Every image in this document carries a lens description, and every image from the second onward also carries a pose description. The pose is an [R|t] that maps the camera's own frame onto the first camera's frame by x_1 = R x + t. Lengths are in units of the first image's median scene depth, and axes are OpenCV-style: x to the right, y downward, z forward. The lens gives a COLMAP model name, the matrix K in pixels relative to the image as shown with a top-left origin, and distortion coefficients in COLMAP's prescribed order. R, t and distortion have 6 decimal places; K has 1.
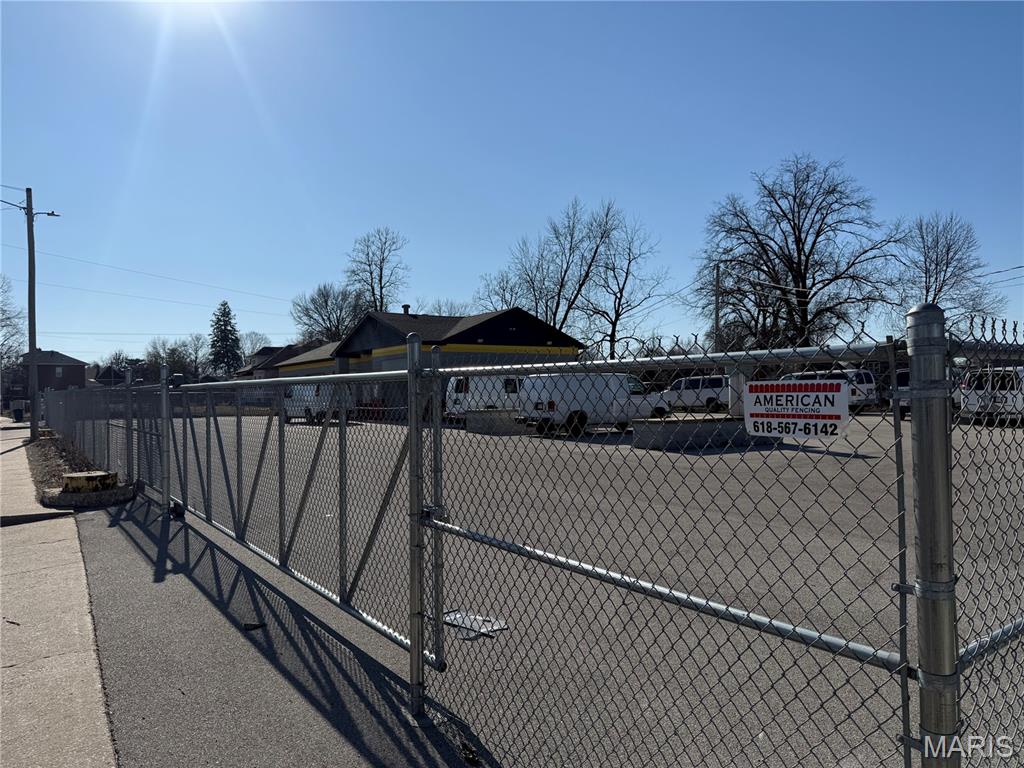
lens RADIAL K [[707.1, 0, 511.2], [0, 707.1, 398.6], [0, 0, 1]] dist [0.092890, -0.130801]
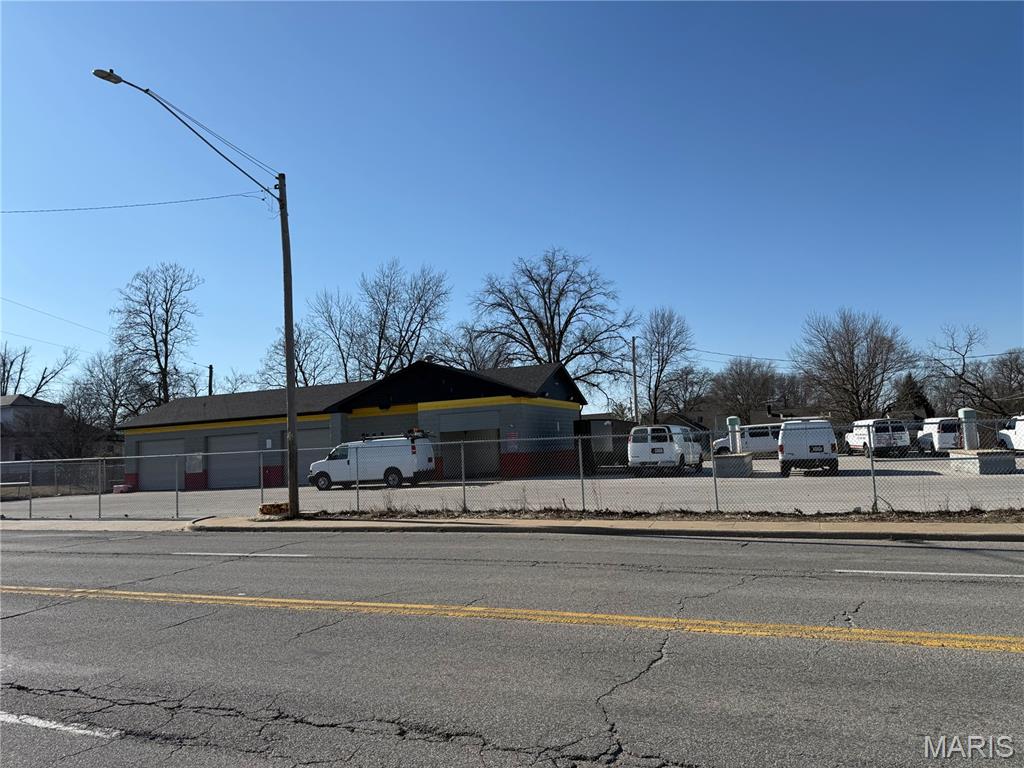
lens RADIAL K [[706.2, 0, 512.0], [0, 706.2, 384.0], [0, 0, 1]] dist [0.095741, -0.120891]
pose [[0.829008, 0.027513, 0.558560, -0.307358], [0.036160, 0.994062, -0.102632, 0.002389], [-0.558067, 0.105280, 0.823090, 0.095511]]
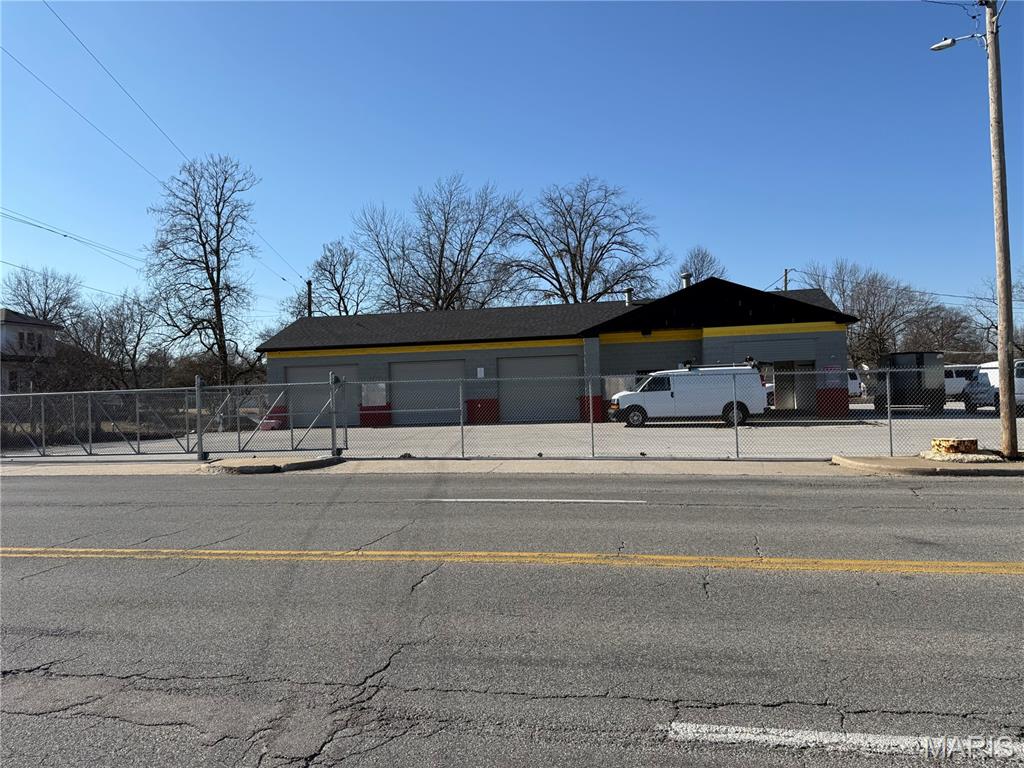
lens RADIAL K [[700.3, 0, 516.4], [0, 700.3, 394.8], [0, 0, 1]] dist [0.084882, -0.122231]
pose [[0.712863, -0.010811, 0.701220, -0.449923], [0.020752, 0.999769, -0.005682, 0.002320], [-0.700997, 0.018602, 0.712922, 0.305478]]
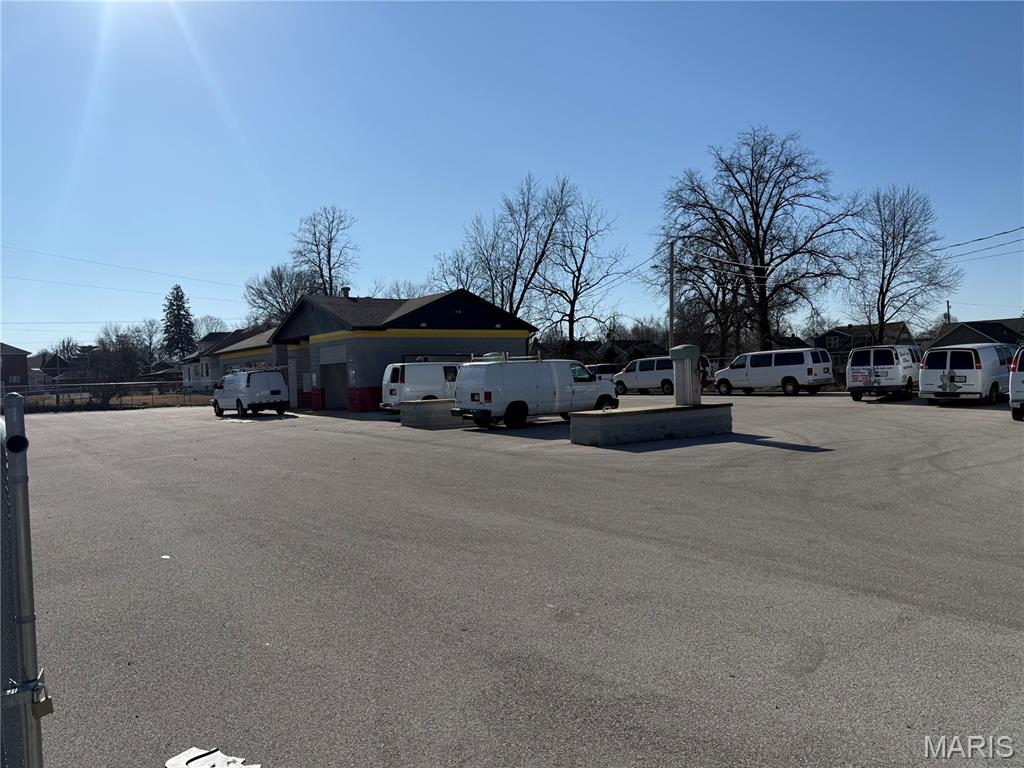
lens RADIAL K [[706.1, 0, 508.7], [0, 706.1, 397.1], [0, 0, 1]] dist [0.119059, -0.181223]
pose [[0.998855, -0.021394, 0.042795, 0.013124], [0.020253, 0.999433, 0.026911, -0.003929], [-0.043346, -0.026013, 0.998721, 0.022973]]
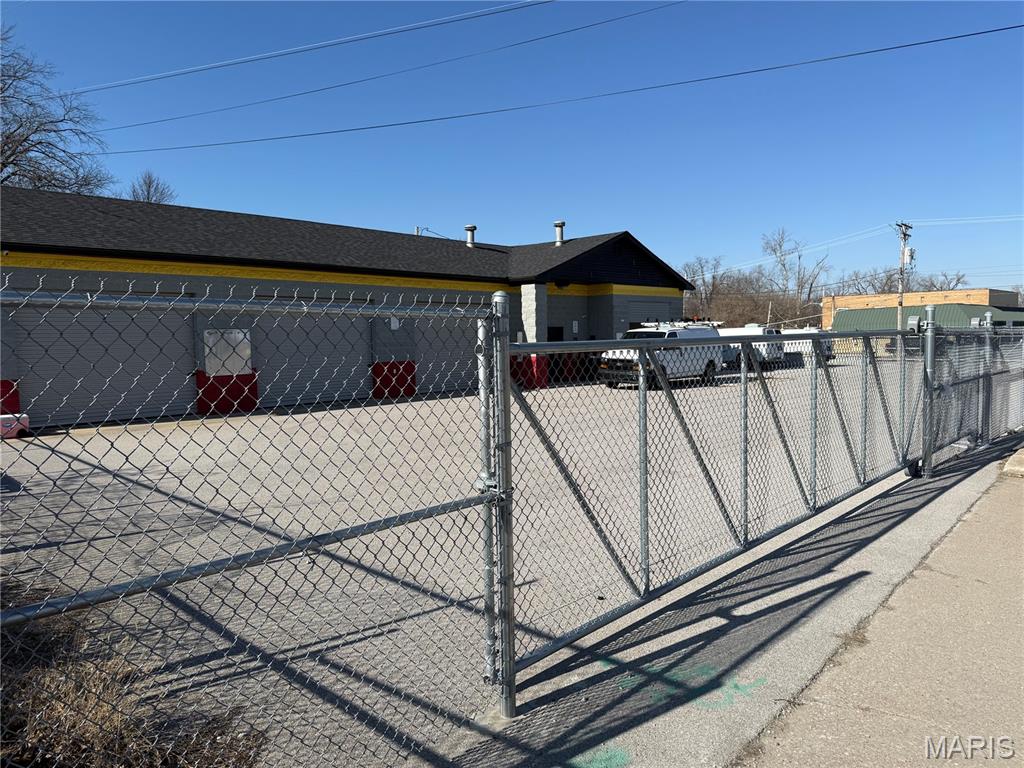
lens RADIAL K [[707.1, 0, 511.2], [0, 707.1, 398.6], [0, 0, 1]] dist [0.092890, -0.130801]
pose [[-0.090660, -0.080739, 0.992604, -0.465255], [0.011962, 0.996548, 0.082152, -0.006883], [-0.995810, 0.019321, -0.089382, 0.599276]]
